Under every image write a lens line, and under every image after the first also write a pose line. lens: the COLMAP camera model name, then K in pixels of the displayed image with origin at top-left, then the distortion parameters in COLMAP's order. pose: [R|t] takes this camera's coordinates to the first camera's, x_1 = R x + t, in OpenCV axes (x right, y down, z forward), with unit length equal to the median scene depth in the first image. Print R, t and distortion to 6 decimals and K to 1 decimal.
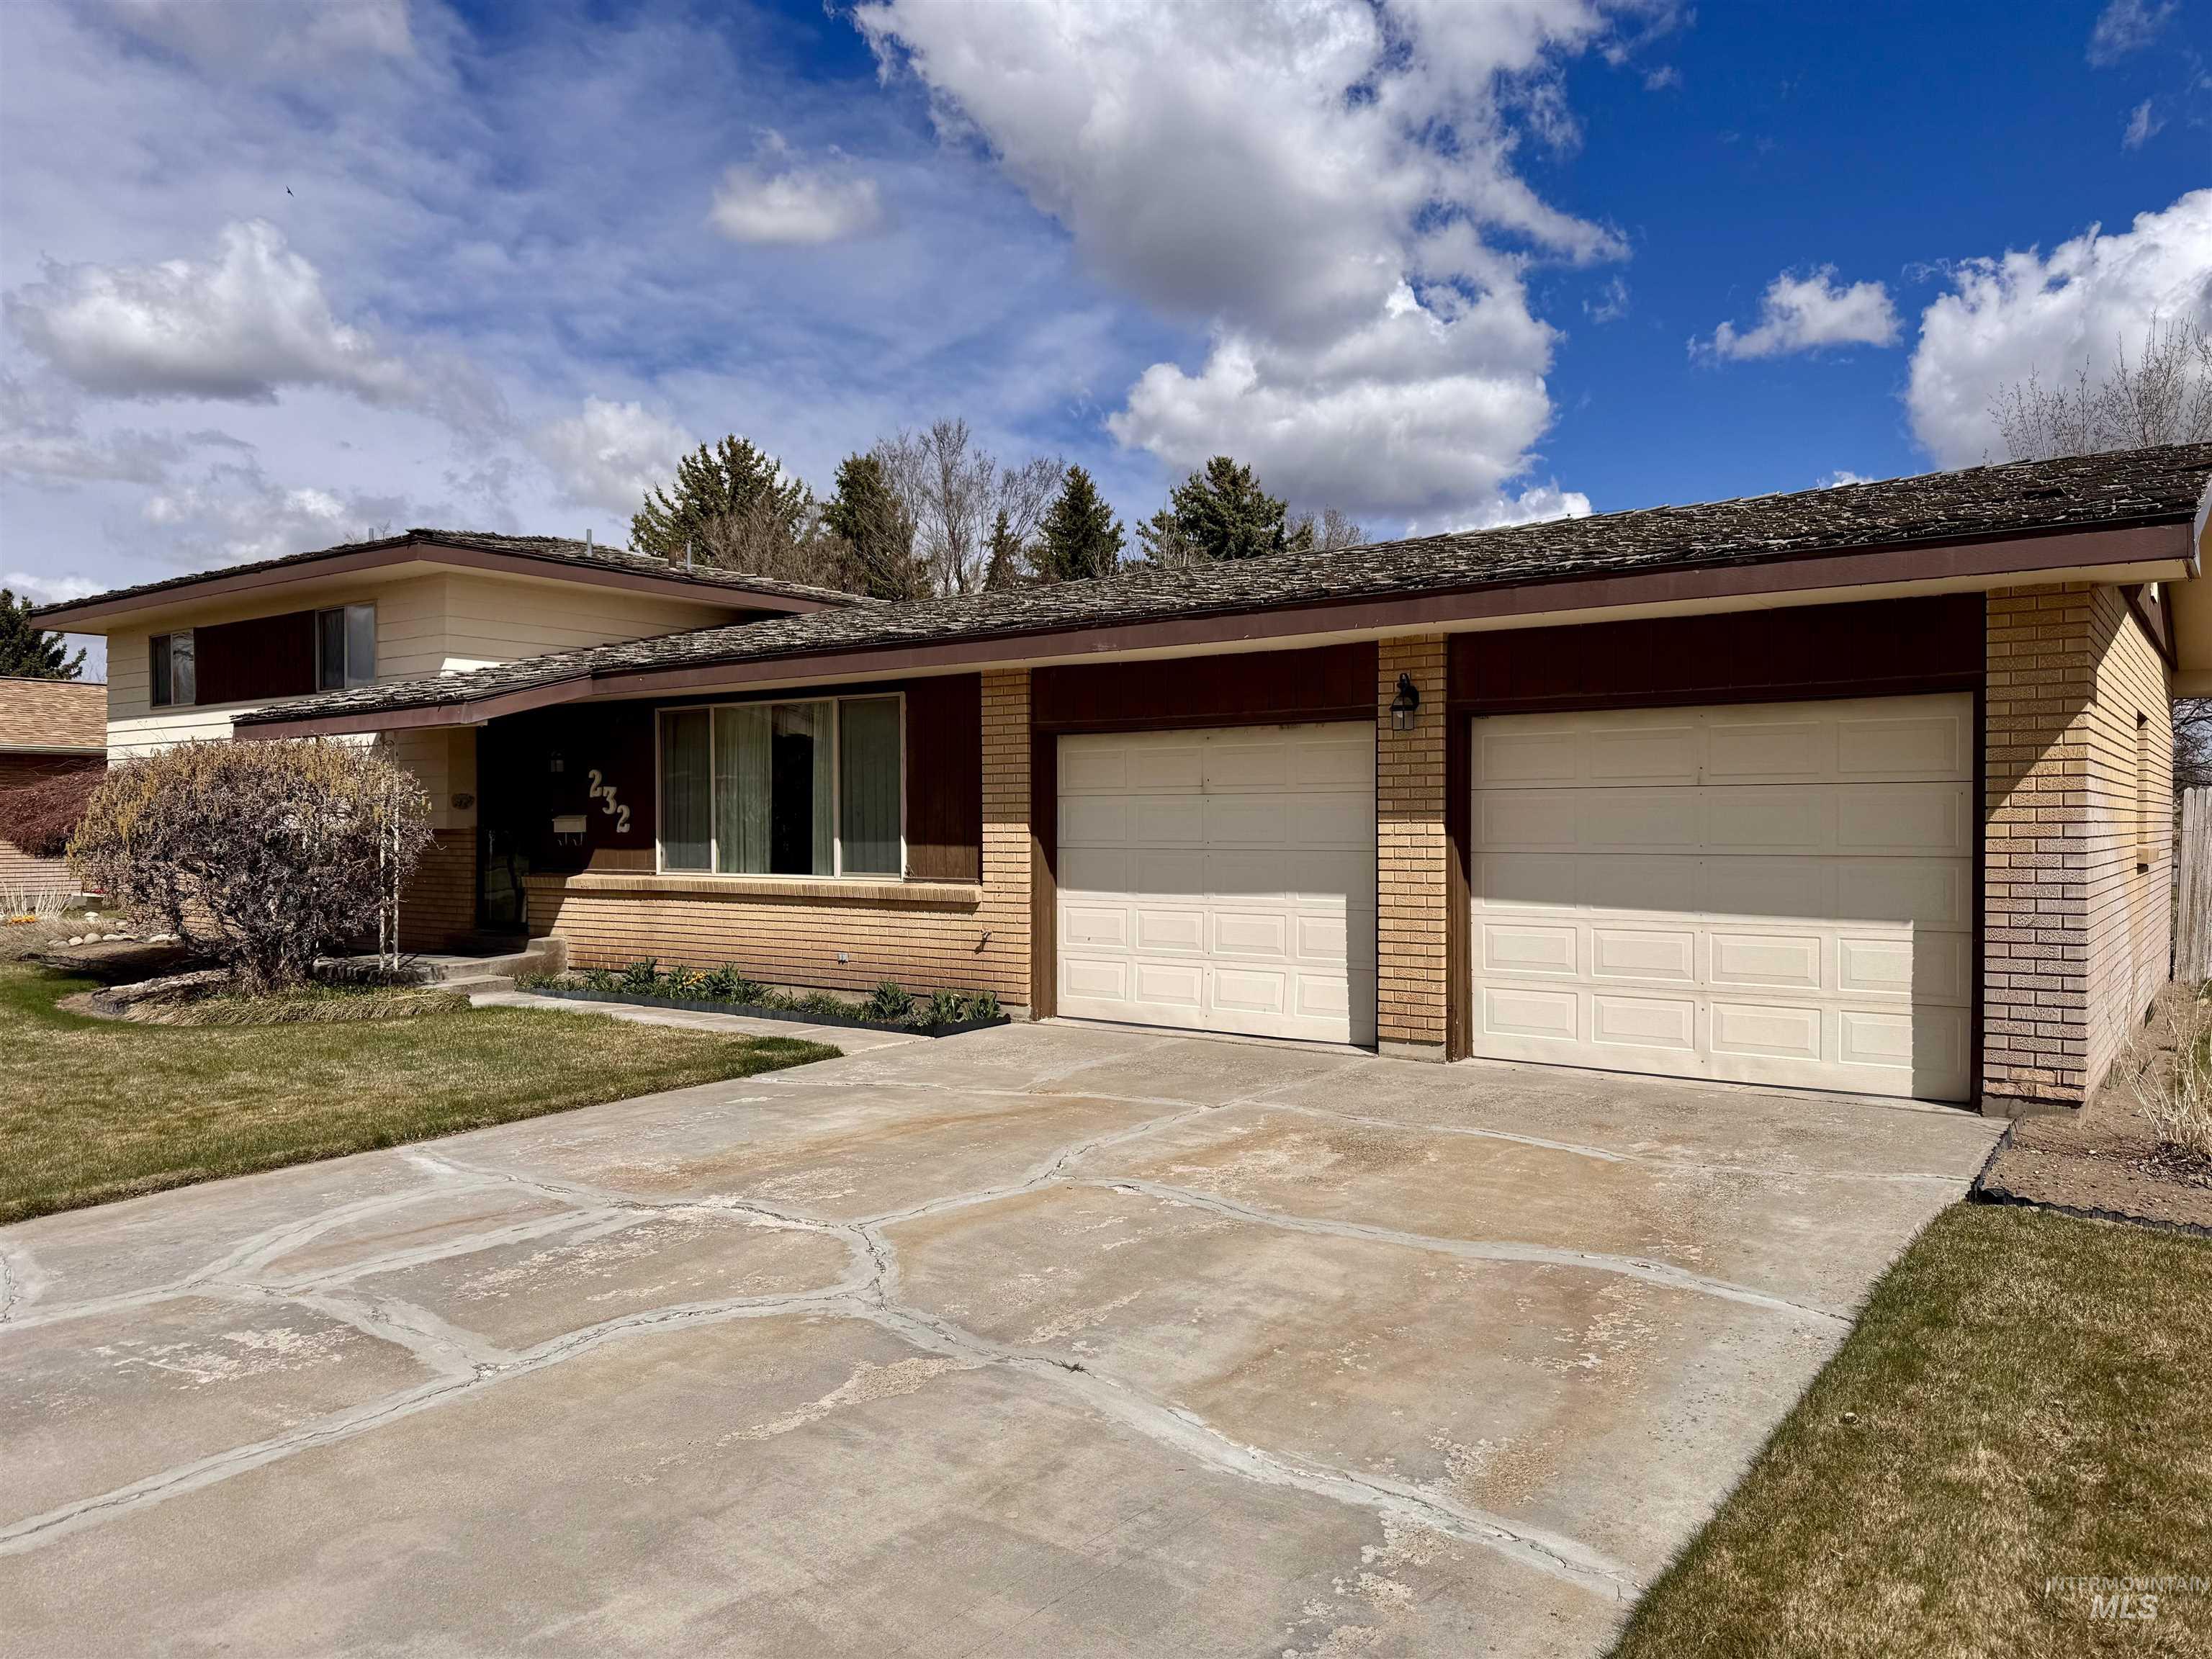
lens RADIAL K [[1548.5, 0, 1101.2], [0, 1548.5, 845.1], [0, 0, 1]] dist [0.060252, -0.088471]
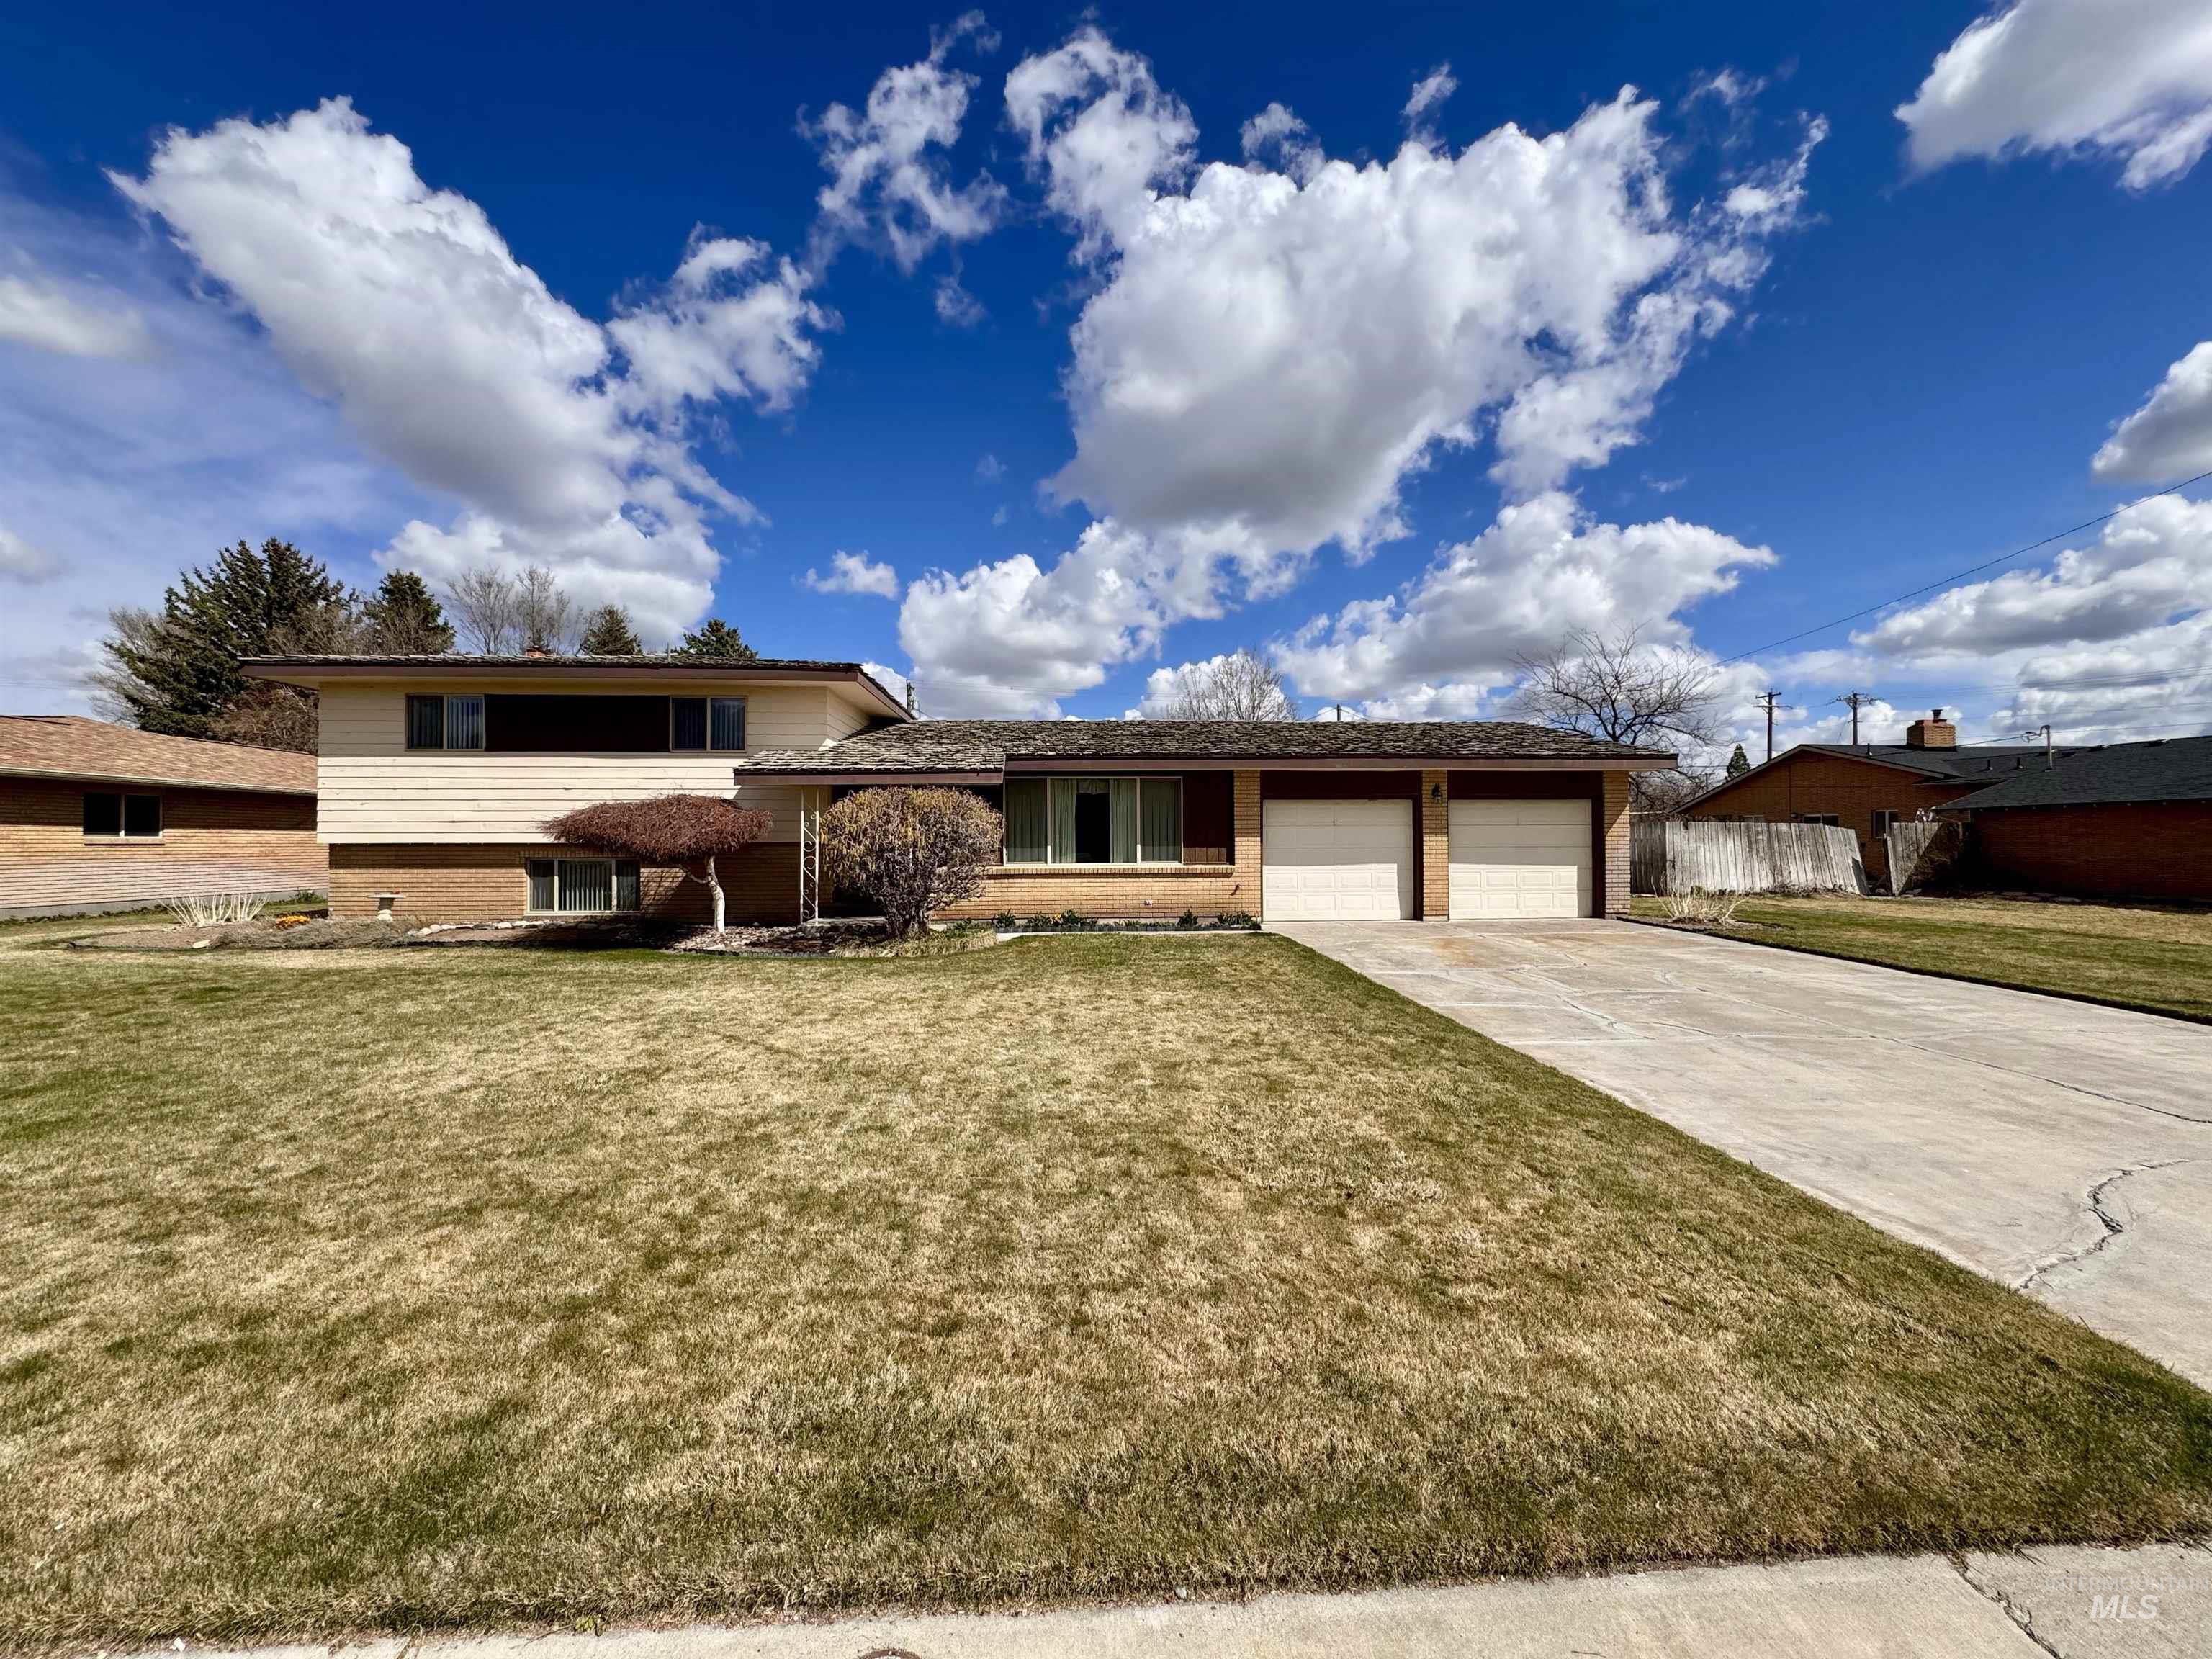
lens RADIAL K [[880.9, 0, 1104.1], [0, 880.9, 828.3], [0, 0, 1]] dist [-0.003100, 0.000337]
pose [[0.762001, 0.008807, 0.647516, -0.880241], [0.011689, 0.999558, -0.027351, 0.004734], [-0.647470, 0.028410, 0.761561, 0.124137]]
